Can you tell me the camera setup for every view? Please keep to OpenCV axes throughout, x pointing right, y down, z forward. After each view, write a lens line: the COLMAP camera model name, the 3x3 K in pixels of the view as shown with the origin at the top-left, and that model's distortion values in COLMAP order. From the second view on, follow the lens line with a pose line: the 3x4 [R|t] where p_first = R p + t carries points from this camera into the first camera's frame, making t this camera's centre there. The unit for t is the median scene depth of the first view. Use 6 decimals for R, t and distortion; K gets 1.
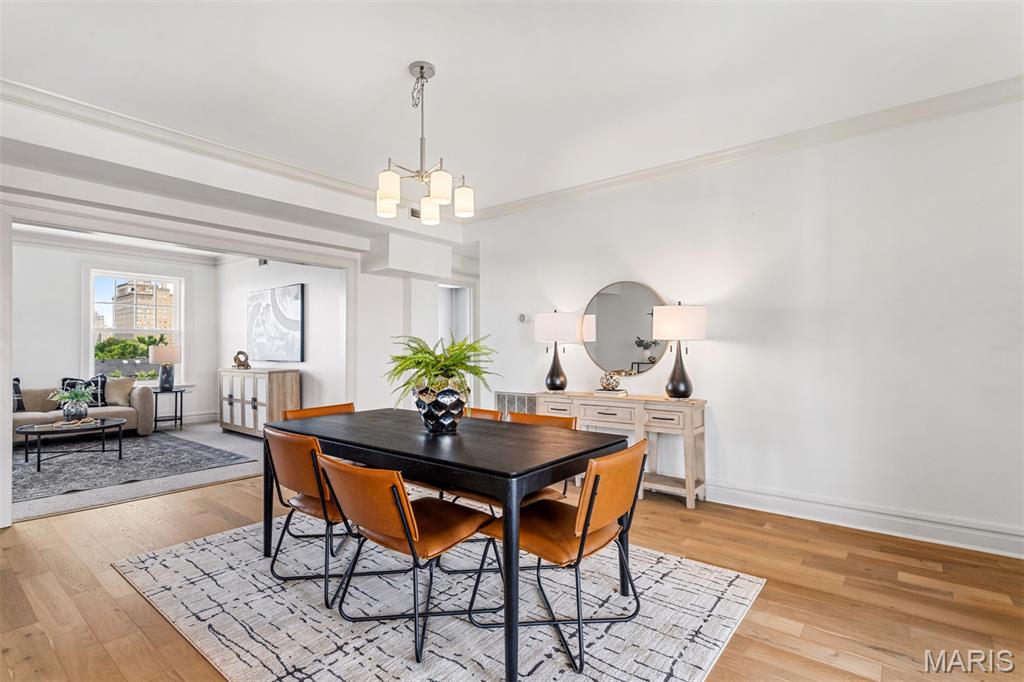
lens RADIAL K [[492.2, 0, 509.1], [0, 492.2, 347.8], [0, 0, 1]] dist [0.011756, 0.002127]
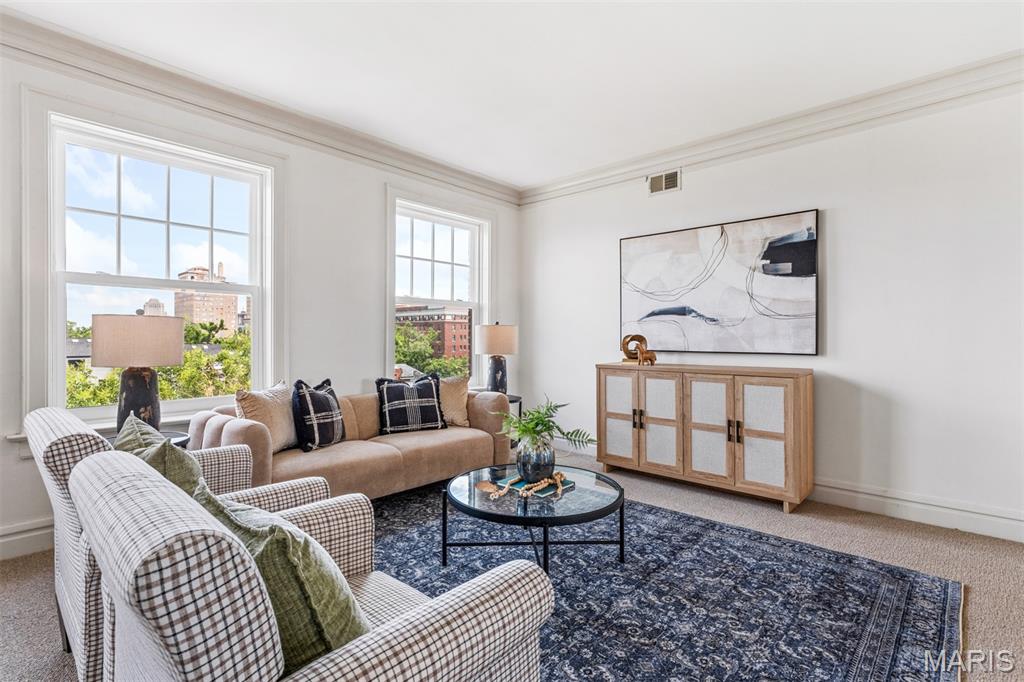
lens RADIAL K [[492.2, 0, 513.3], [0, 492.2, 337.6], [0, 0, 1]] dist [0.011756, 0.002127]
pose [[0.997726, 0.005970, -0.067134, -0.686775], [-0.005738, 0.999977, 0.003644, 0.008872], [0.067155, -0.003250, 0.997737, 0.425242]]
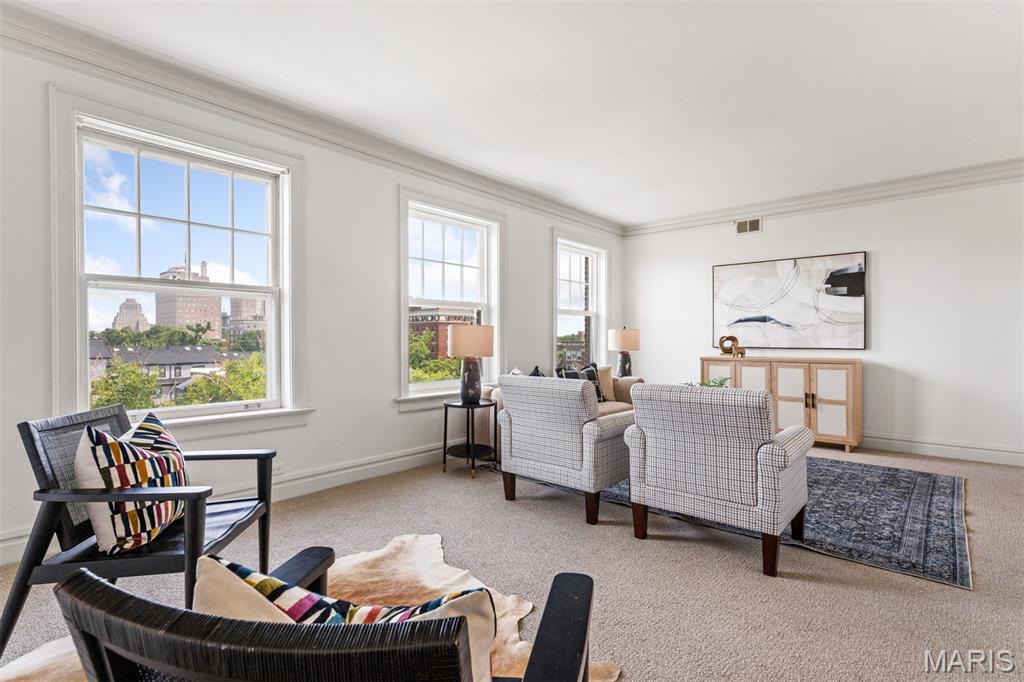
lens RADIAL K [[492.2, 0, 520.6], [0, 492.2, 342.7], [0, 0, 1]] dist [0.011756, 0.002127]
pose [[0.999115, 0.003739, -0.041902, -0.907441], [-0.003182, 0.999906, 0.013343, 0.008033], [0.041947, -0.013198, 0.999033, 0.169688]]
